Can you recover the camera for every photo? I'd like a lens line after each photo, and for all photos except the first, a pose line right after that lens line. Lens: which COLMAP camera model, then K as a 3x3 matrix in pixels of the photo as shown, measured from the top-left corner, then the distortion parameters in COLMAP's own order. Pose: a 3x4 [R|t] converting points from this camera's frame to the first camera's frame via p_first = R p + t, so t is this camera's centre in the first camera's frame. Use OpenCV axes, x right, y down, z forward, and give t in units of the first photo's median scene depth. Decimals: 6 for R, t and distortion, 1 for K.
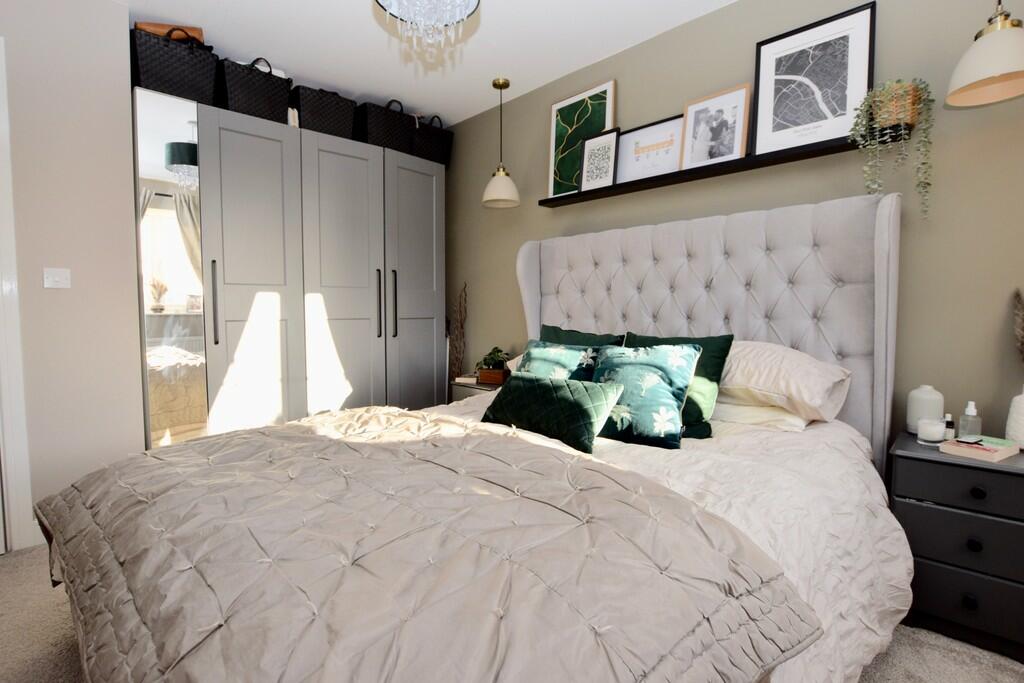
lens RADIAL K [[504.9, 0, 512.9], [0, 504.9, 323.4], [0, 0, 1]] dist [-0.000228, -0.000026]
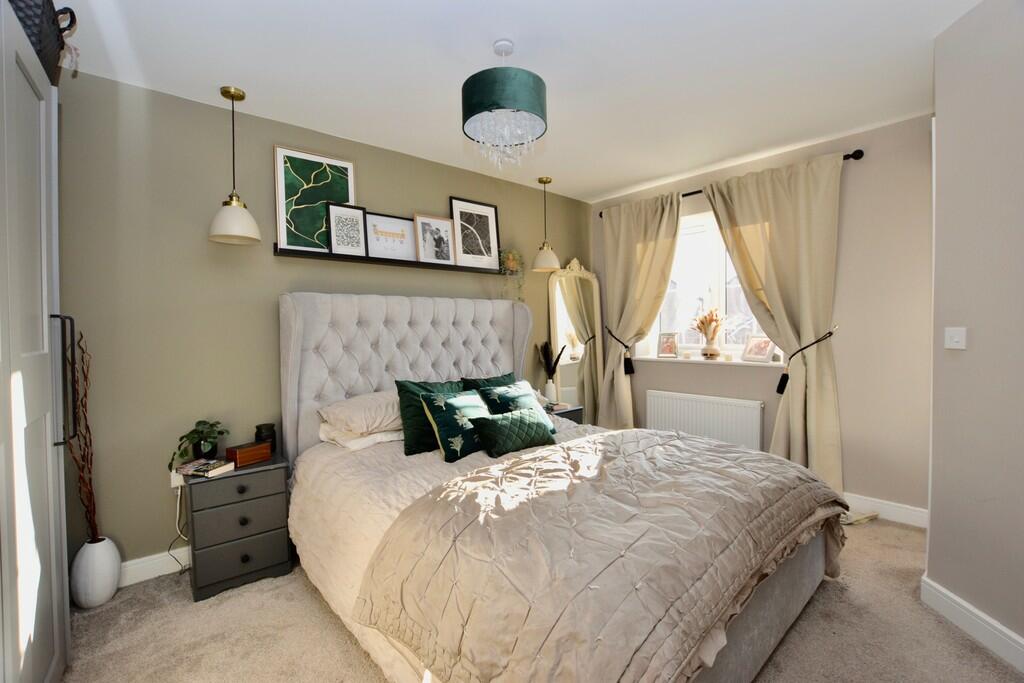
lens RADIAL K [[453.6, 0, 512.0], [0, 453.6, 341.5], [0, 0, 1]] dist [-0.000774, -0.000163]
pose [[0.086742, -0.016501, 0.996094, -0.906773], [0.039787, 0.999122, 0.013086, -0.084792], [-0.995436, 0.038497, 0.087322, 0.638237]]
